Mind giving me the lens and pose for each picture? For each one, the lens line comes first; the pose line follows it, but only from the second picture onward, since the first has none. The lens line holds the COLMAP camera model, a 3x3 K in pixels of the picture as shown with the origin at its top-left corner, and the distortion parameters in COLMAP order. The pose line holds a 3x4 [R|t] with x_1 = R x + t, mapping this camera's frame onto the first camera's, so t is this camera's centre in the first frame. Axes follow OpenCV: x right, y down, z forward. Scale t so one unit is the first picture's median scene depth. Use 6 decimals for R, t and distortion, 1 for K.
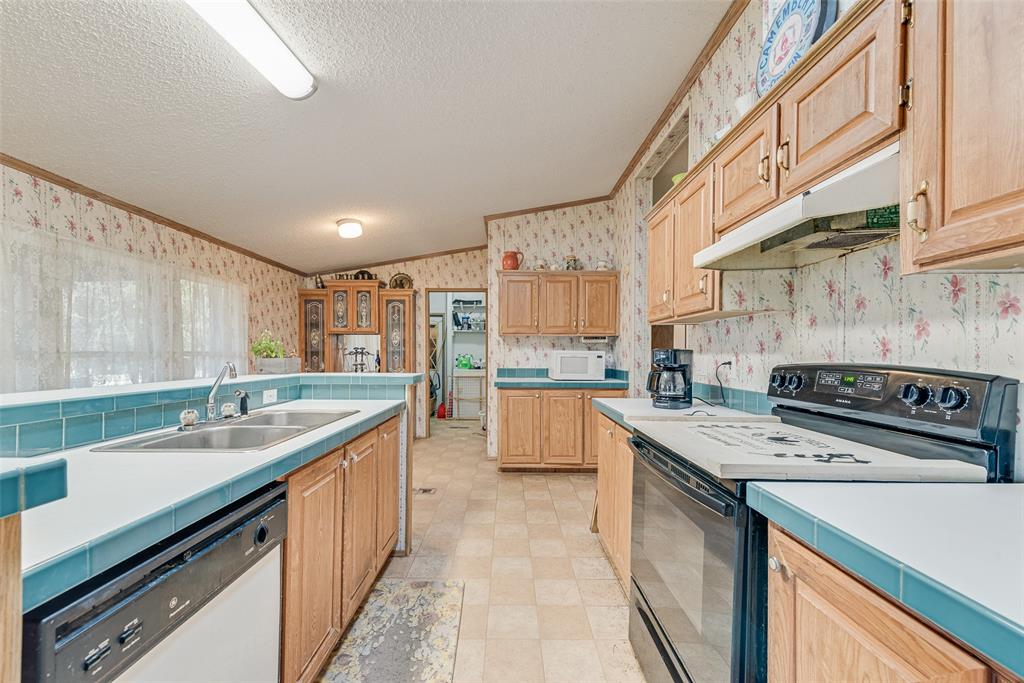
lens RADIAL K [[403.9, 0, 507.5], [0, 403.9, 352.5], [0, 0, 1]] dist [0.027697, -0.013736]
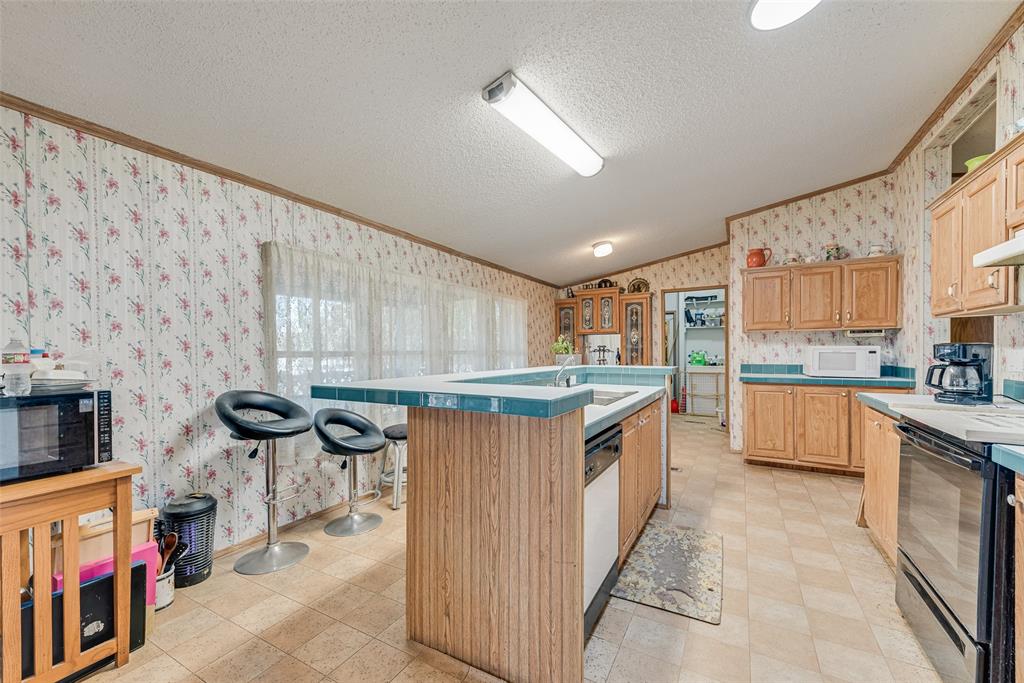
lens RADIAL K [[408.1, 0, 507.8], [0, 408.1, 353.0], [0, 0, 1]] dist [0.008816, -0.000631]
pose [[0.868070, -0.005879, -0.496407, -0.026450], [0.009900, 0.999936, 0.005468, -0.000767], [0.496343, -0.009661, 0.868072, -0.213865]]
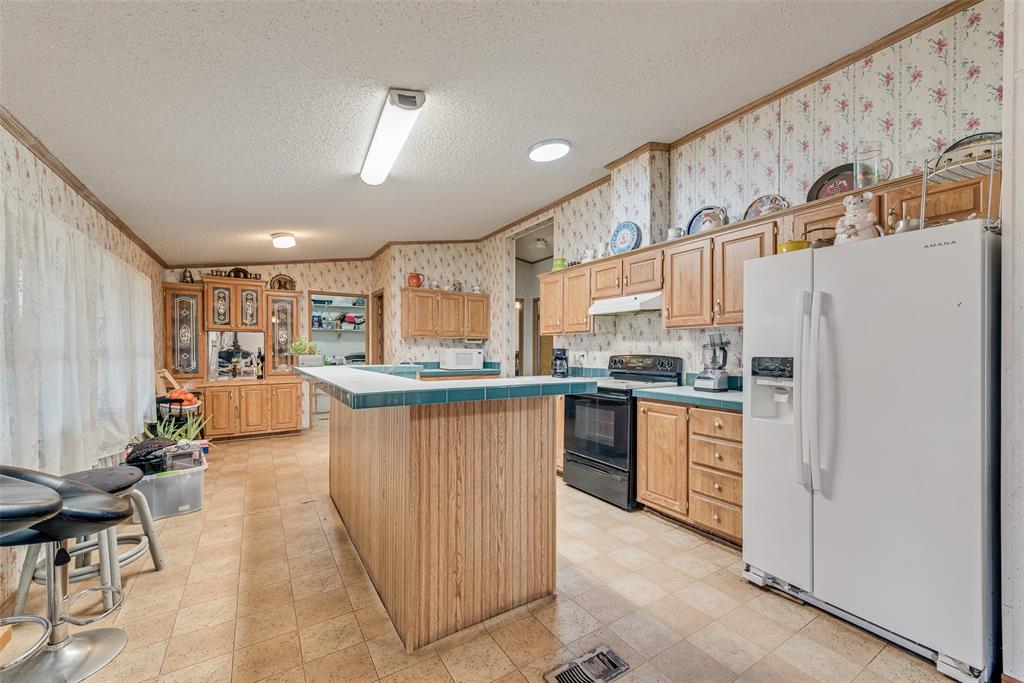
lens RADIAL K [[403.9, 0, 507.5], [0, 403.9, 352.5], [0, 0, 1]] dist [0.027697, -0.013736]
pose [[0.849909, -0.003931, 0.526915, -0.457516], [-0.000414, 0.999967, 0.008128, -0.003339], [-0.526929, -0.007126, 0.849879, -0.290334]]
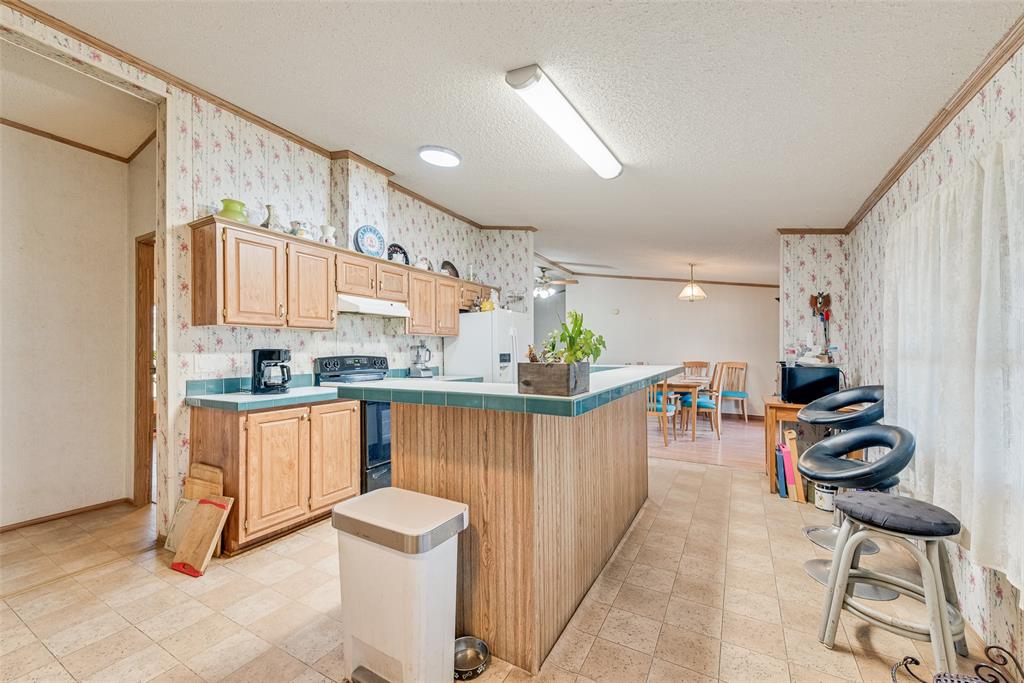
lens RADIAL K [[408.1, 0, 507.8], [0, 408.1, 353.0], [0, 0, 1]] dist [0.008816, -0.000631]
pose [[-0.871458, -0.005318, 0.490441, -0.488859], [-0.002252, 0.999974, 0.006842, -0.004167], [-0.490465, 0.004858, -0.871447, 0.957515]]
